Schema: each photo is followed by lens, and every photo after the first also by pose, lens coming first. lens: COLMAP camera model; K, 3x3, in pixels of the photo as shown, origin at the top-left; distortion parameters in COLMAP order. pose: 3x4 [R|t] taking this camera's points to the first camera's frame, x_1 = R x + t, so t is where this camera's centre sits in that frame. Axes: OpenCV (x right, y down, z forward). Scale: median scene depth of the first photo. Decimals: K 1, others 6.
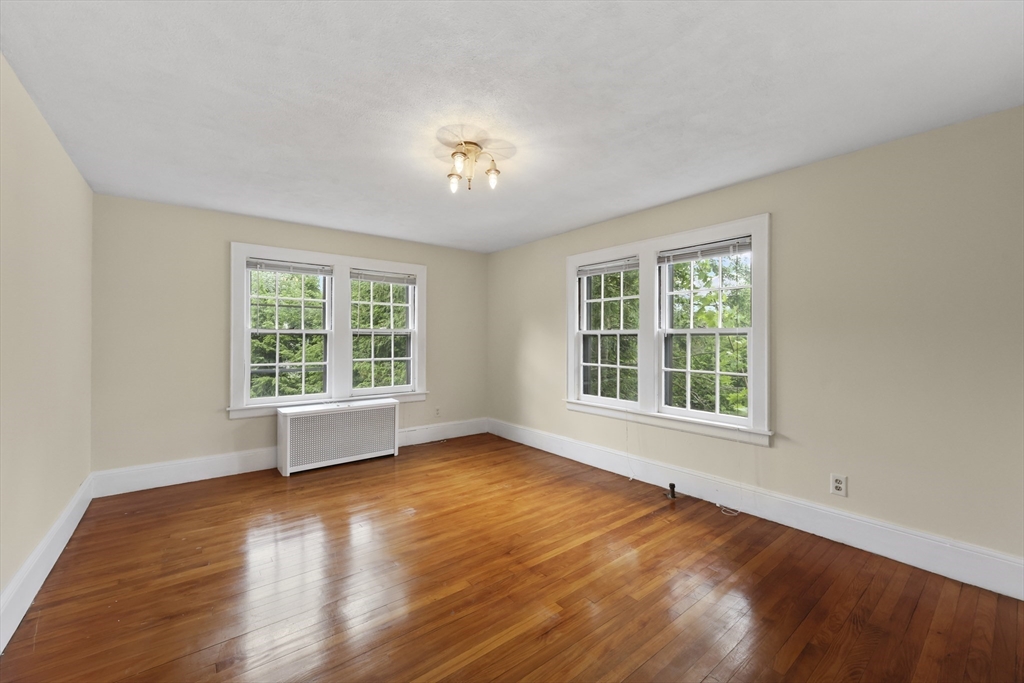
lens RADIAL K [[412.2, 0, 518.5], [0, 412.2, 335.3], [0, 0, 1]] dist [-0.001177, -0.000051]
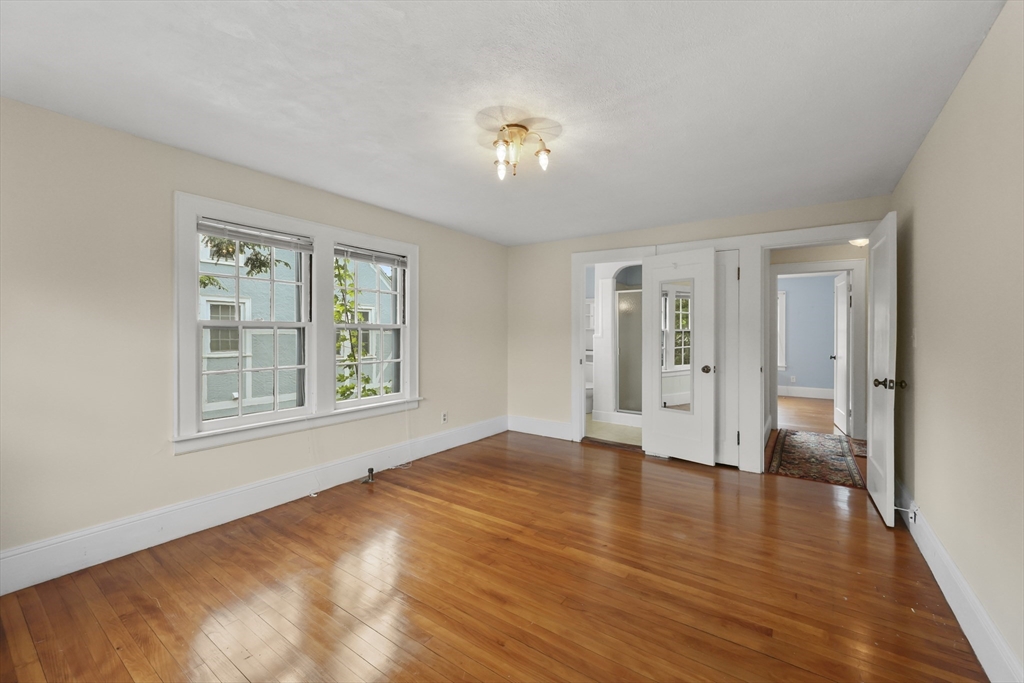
lens RADIAL K [[412.2, 0, 518.5], [0, 412.2, 335.3], [0, 0, 1]] dist [-0.001177, -0.000051]
pose [[-0.278232, -0.010456, 0.960457, -0.835608], [-0.011243, 0.999908, 0.007628, 0.000396], [-0.960448, -0.008676, -0.278324, 1.021243]]
